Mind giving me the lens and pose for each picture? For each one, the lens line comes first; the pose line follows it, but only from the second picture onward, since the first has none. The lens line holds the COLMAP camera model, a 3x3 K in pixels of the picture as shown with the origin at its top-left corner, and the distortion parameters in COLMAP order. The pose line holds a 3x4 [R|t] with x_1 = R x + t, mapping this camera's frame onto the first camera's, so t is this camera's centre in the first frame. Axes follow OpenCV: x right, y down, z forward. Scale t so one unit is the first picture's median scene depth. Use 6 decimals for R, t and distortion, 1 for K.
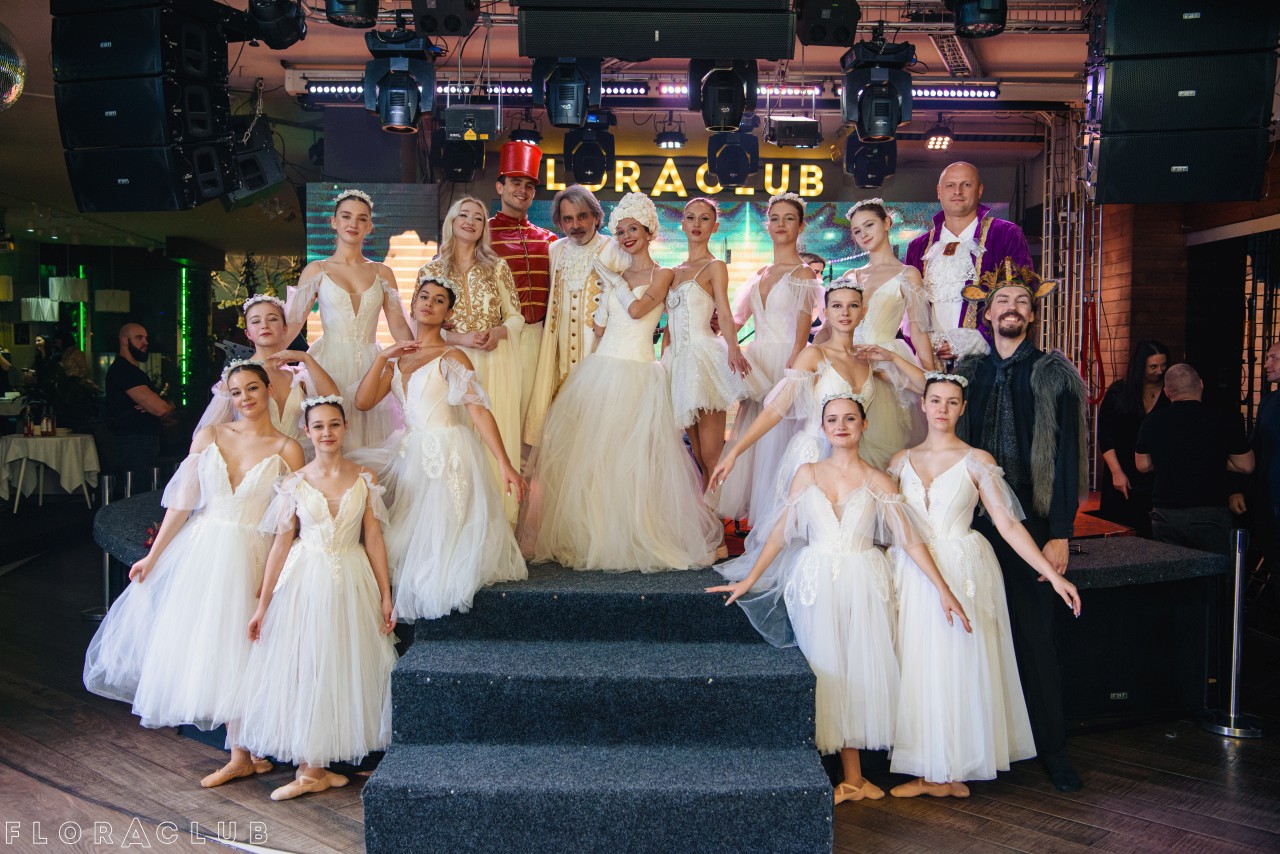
lens RADIAL K [[1218.9, 0, 640.0], [0, 1218.9, 427.0], [0, 0, 1]] dist [-0.005600, 0.110996]
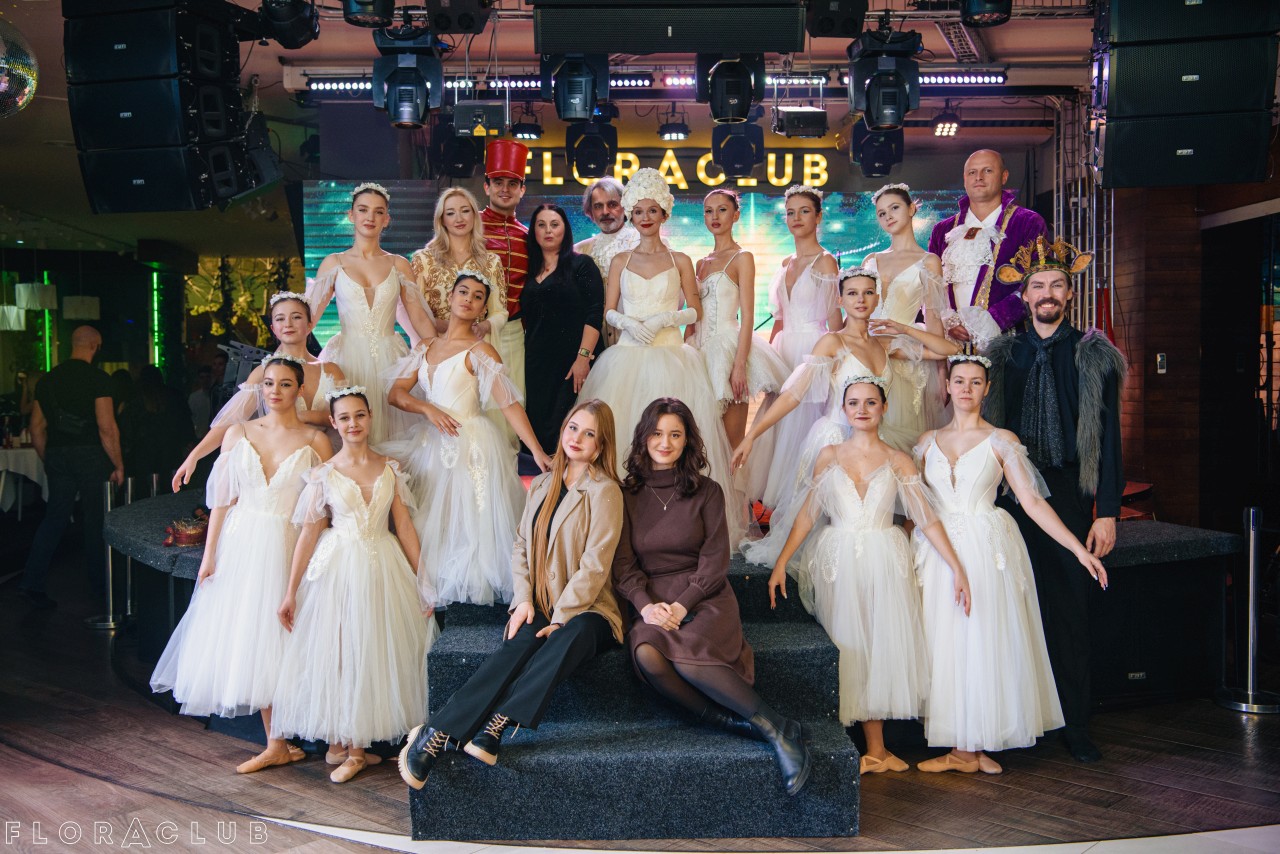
lens RADIAL K [[1305.8, 0, 640.0], [0, 1305.8, 427.0], [0, 0, 1]] dist [0.013927, 0.141603]
pose [[0.999810, -0.018044, 0.007410, -0.018826], [0.018098, 0.999810, -0.007280, 0.013465], [-0.007277, 0.007413, 0.999946, -0.069881]]
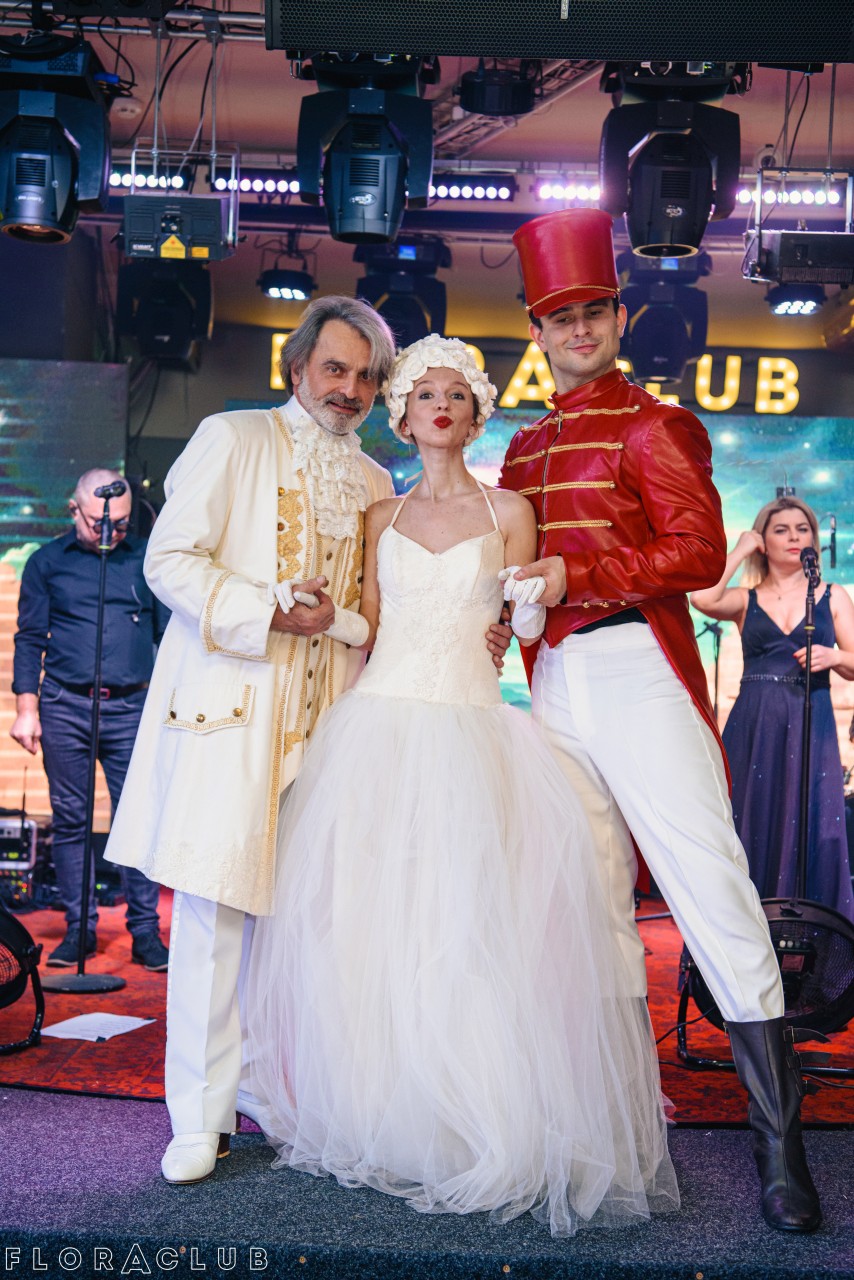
lens RADIAL K [[1812.8, 0, 427.0], [0, 1812.8, 640.0], [0, 0, 1]] dist [0.205947, 0.014053]
pose [[0.999459, 0.028186, -0.016948, -0.014568], [-0.029348, 0.996920, -0.072722, -0.021856], [0.014846, 0.073180, 0.997208, 0.233413]]
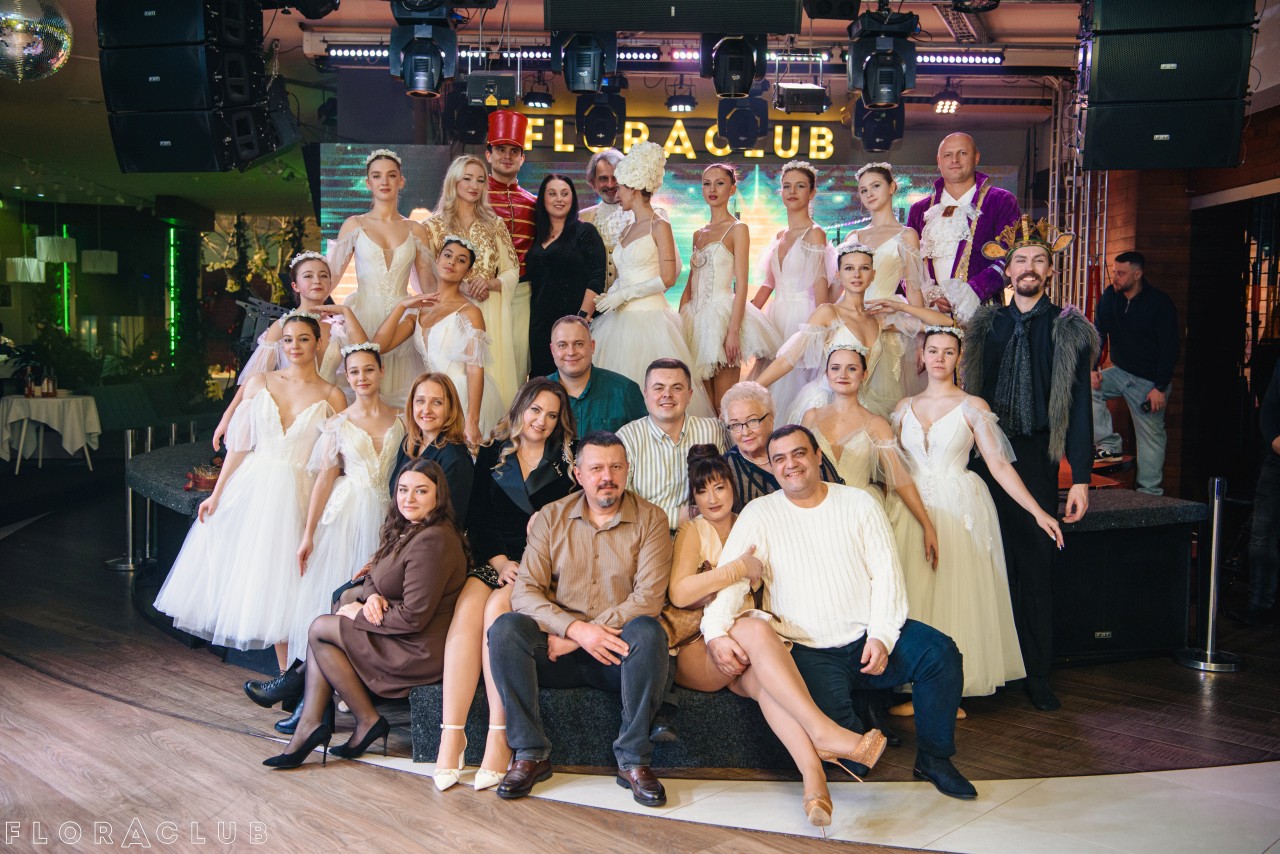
lens RADIAL K [[1305.8, 0, 640.0], [0, 1305.8, 427.0], [0, 0, 1]] dist [0.013927, 0.141603]
pose [[0.999987, 0.005178, -0.000202, -0.009760], [-0.005173, 0.999823, 0.018102, 0.018038], [0.000296, -0.018100, 0.999836, -0.117962]]
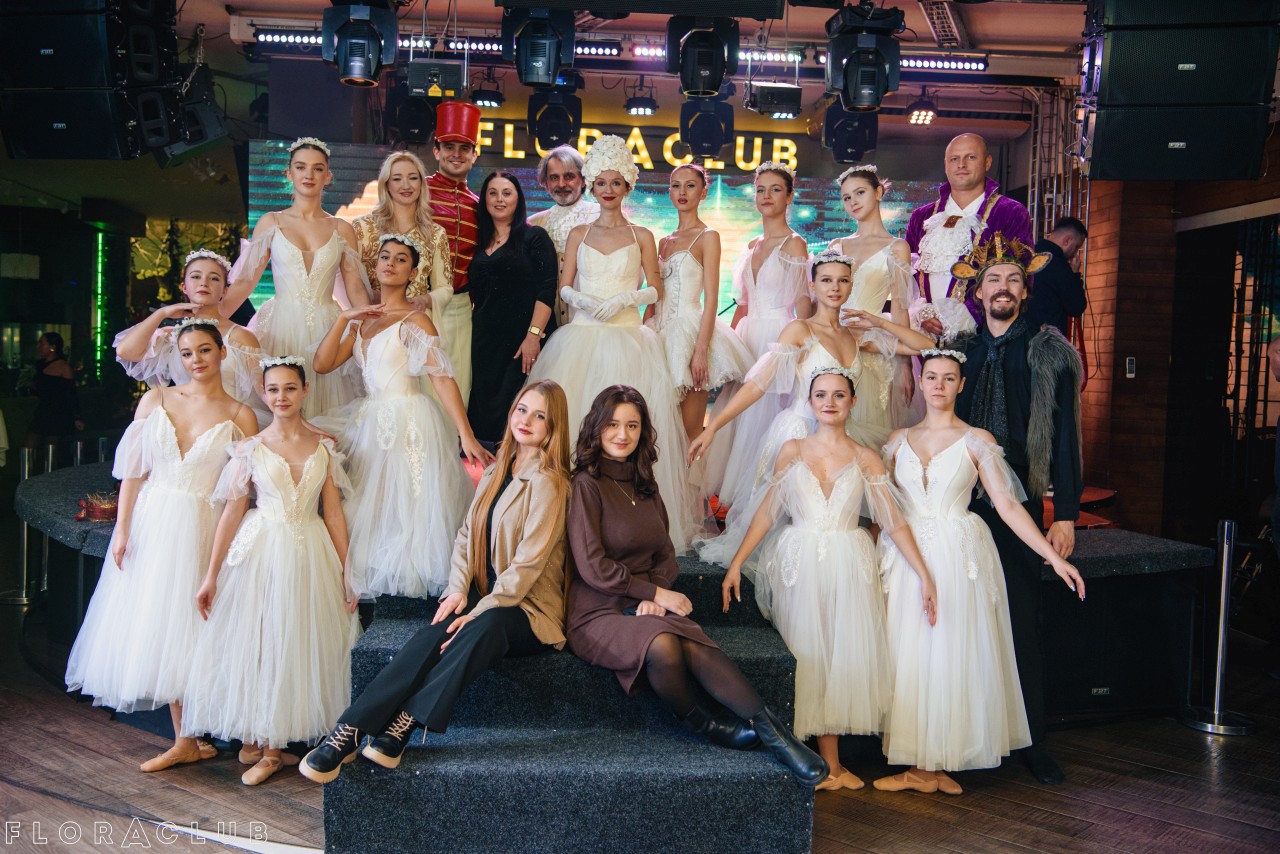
lens RADIAL K [[1302.7, 0, 640.0], [0, 1302.7, 427.0], [0, 0, 1]] dist [0.007419, 0.155257]
pose [[0.998935, 0.020243, 0.041457, -0.016443], [-0.020410, 0.999785, 0.003604, 0.012736], [-0.041375, -0.004446, 0.999134, -0.015146]]
